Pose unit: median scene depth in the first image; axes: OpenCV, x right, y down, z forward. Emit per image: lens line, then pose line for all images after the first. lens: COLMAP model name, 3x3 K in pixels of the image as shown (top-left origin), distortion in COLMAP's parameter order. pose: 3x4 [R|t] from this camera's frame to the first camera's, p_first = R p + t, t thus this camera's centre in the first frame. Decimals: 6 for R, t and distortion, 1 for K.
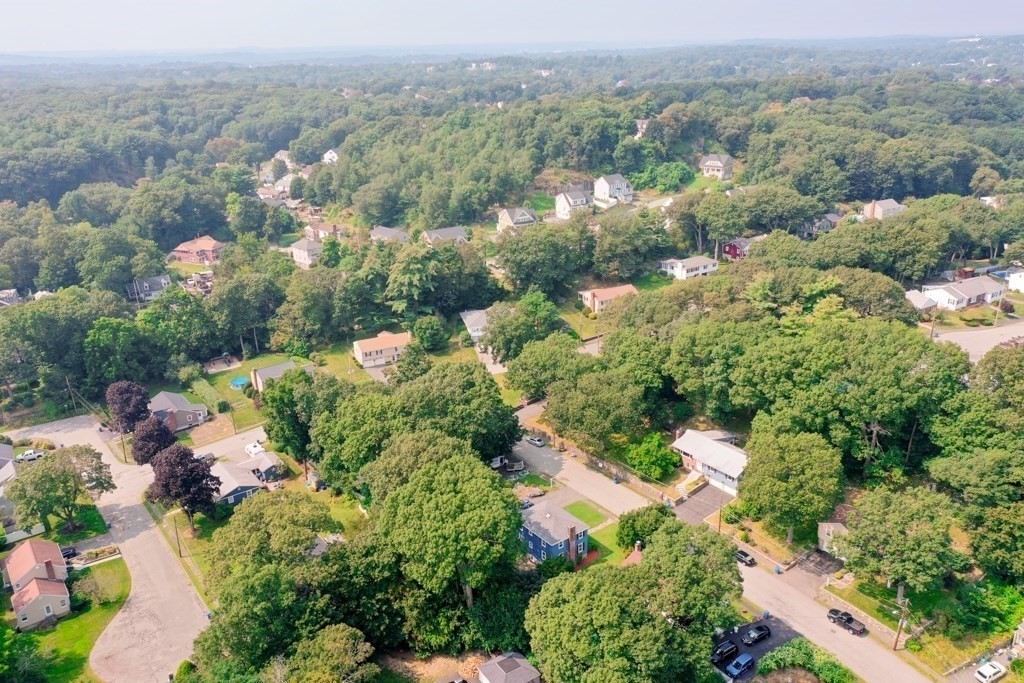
lens RADIAL K [[798.8, 0, 511.9], [0, 798.8, 342.1], [0, 0, 1]] dist [0.009149, 0.009415]
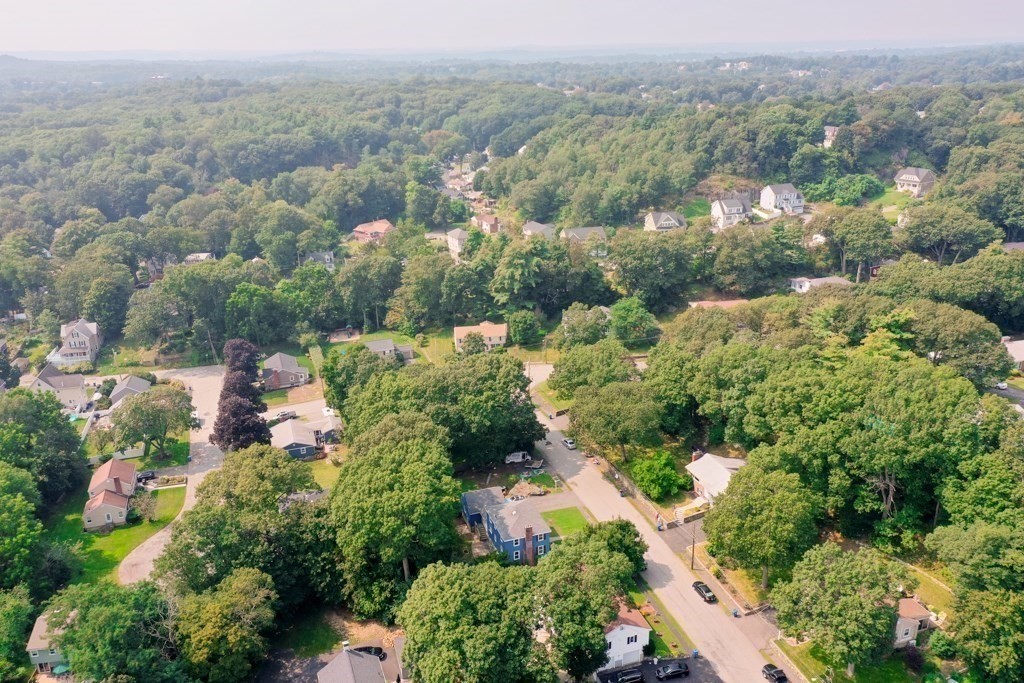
lens RADIAL K [[798.8, 0, 511.9], [0, 798.8, 342.1], [0, 0, 1]] dist [0.009149, 0.009415]
pose [[0.950421, 0.112873, -0.289758, 0.180564], [-0.112336, 0.993497, 0.018540, -0.009647], [0.289966, 0.014929, 0.956920, 0.014363]]
